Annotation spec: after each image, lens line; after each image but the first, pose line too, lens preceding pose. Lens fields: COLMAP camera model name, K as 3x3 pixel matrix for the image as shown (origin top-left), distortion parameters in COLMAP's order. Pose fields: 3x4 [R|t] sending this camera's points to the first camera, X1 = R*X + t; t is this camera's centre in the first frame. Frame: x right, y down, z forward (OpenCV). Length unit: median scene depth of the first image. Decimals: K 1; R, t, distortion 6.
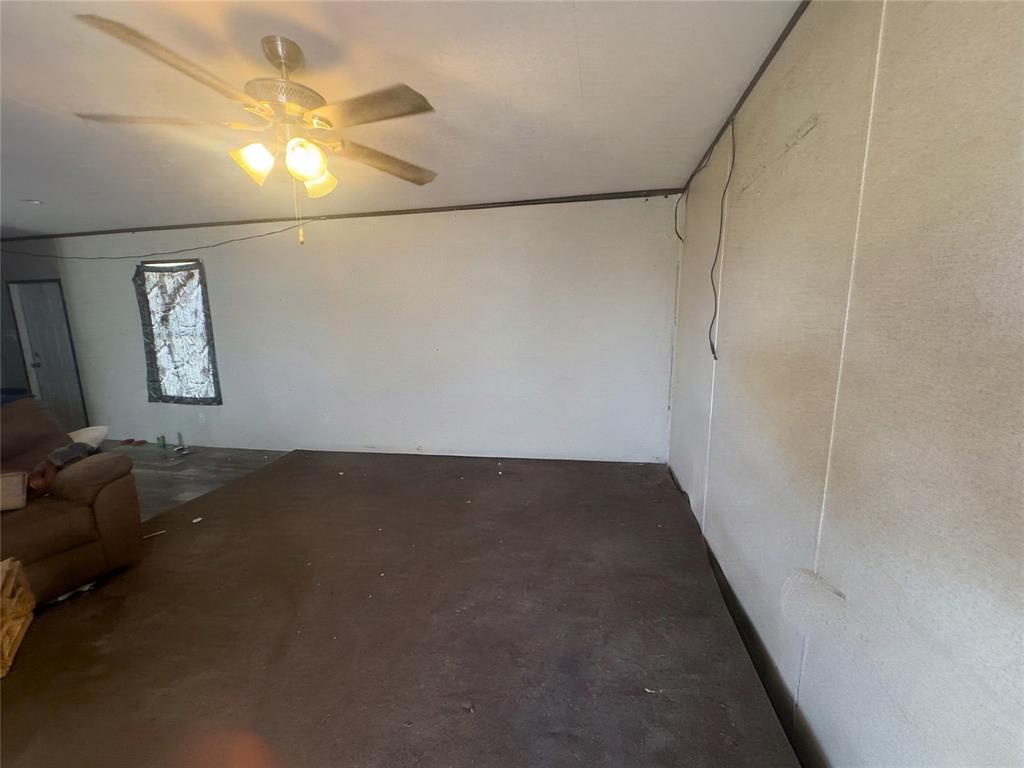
lens RADIAL K [[408.4, 0, 511.4], [0, 408.4, 385.8], [0, 0, 1]] dist [-0.001208, -0.000202]
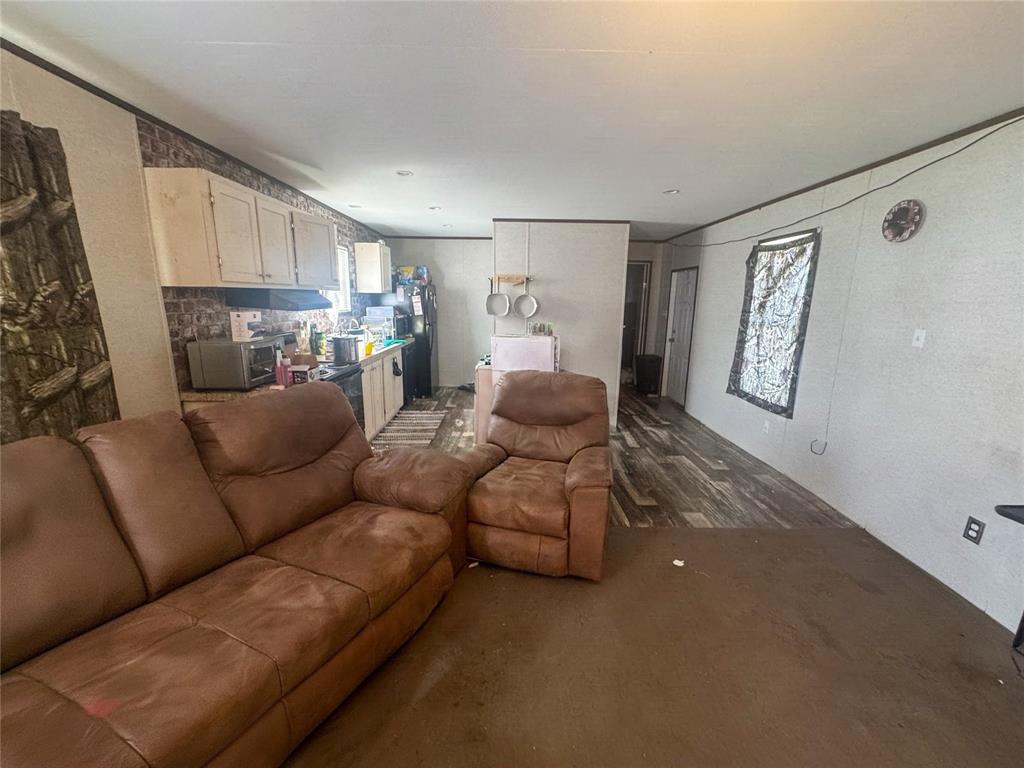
lens RADIAL K [[408.4, 0, 510.6], [0, 408.4, 382.6], [0, 0, 1]] dist [-0.001208, -0.000202]
pose [[0.218241, 0.212674, -0.952439, -0.104717], [-0.180522, 0.967920, 0.174766, -0.060536], [0.959053, 0.133795, 0.249632, 0.291853]]
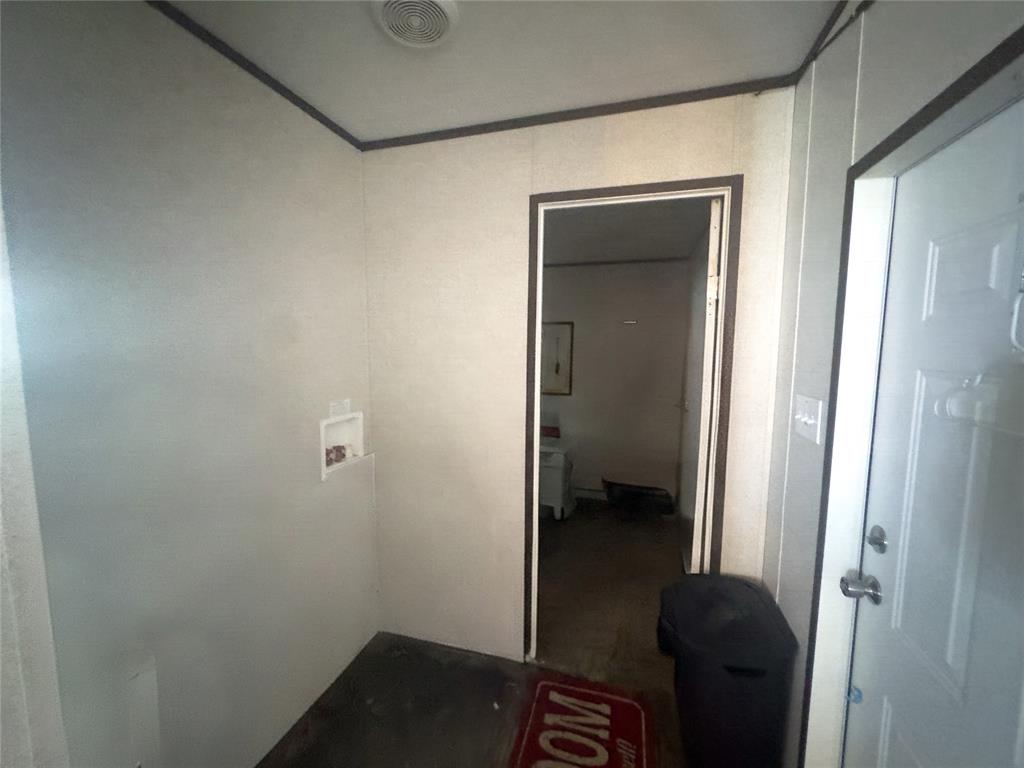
lens RADIAL K [[408.4, 0, 512.0], [0, 408.4, 381.9], [0, 0, 1]] dist [-0.001208, -0.000202]
pose [[-0.084173, 0.098821, -0.991539, -1.100016], [-0.175106, 0.978119, 0.112348, -0.155046], [0.980945, 0.183081, -0.065027, 0.943771]]
